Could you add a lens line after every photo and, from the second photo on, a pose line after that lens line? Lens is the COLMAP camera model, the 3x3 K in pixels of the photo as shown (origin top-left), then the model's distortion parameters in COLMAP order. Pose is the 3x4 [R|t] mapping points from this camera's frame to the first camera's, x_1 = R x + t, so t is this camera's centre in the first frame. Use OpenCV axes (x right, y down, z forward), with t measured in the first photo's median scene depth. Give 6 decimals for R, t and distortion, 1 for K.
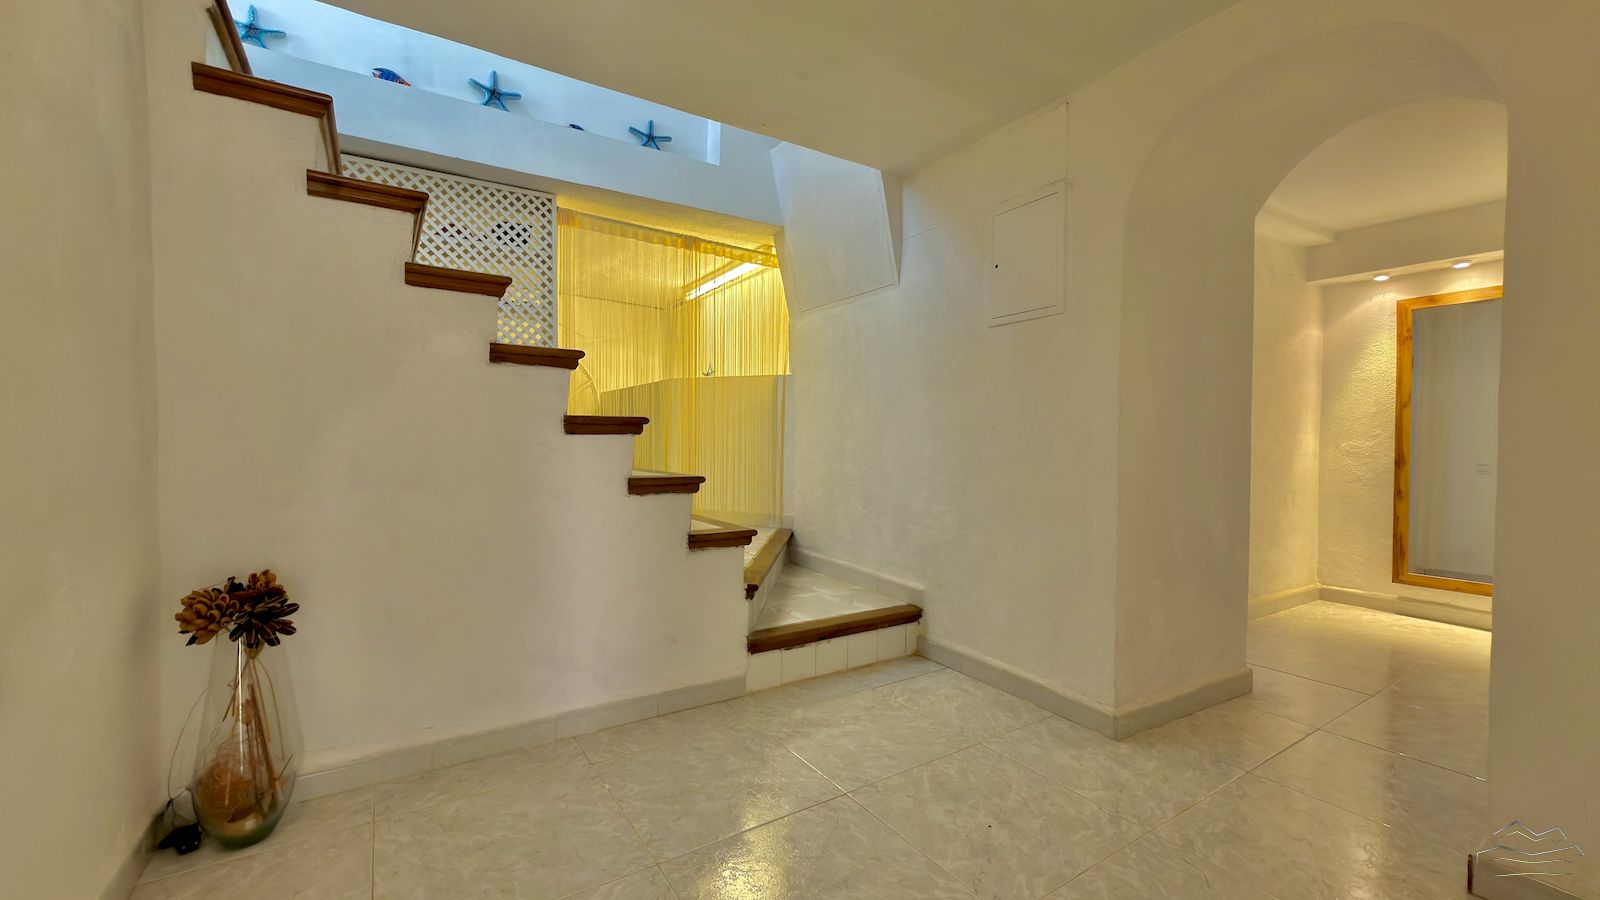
lens RADIAL K [[640.1, 0, 795.6], [0, 640.1, 450.1], [0, 0, 1]] dist [0.001157, 0.000202]
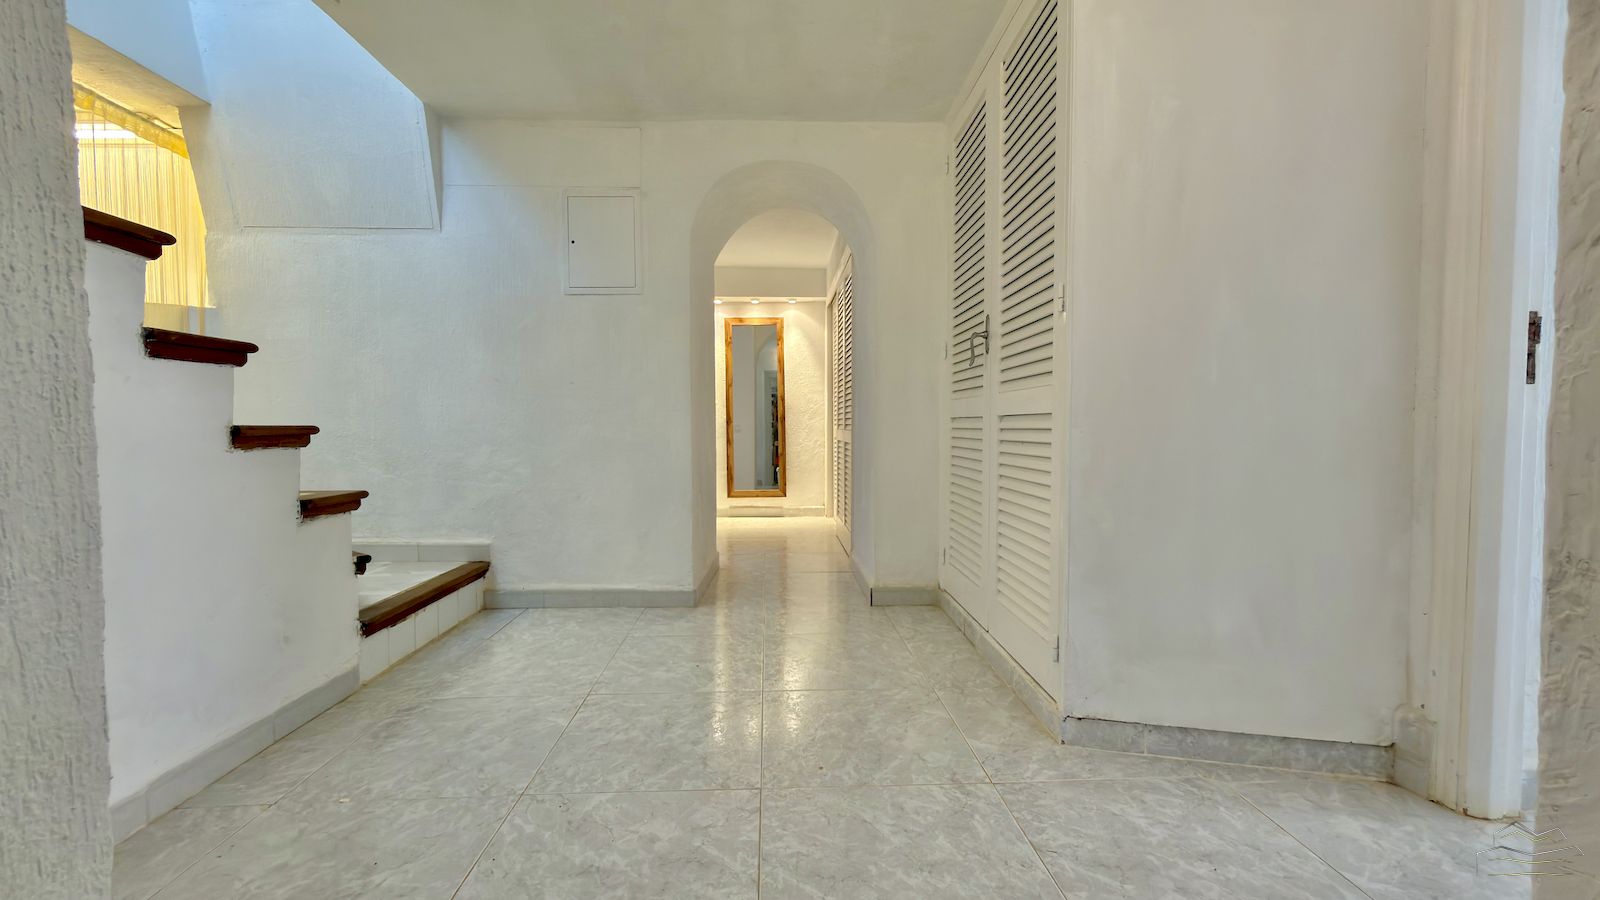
lens RADIAL K [[640.1, 0, 800.5], [0, 640.1, 447.9], [0, 0, 1]] dist [0.001157, 0.000202]
pose [[0.506913, -0.041493, 0.860998, -0.471026], [0.022178, 0.999138, 0.035093, 0.048251], [-0.861712, 0.001306, 0.507396, 0.071019]]
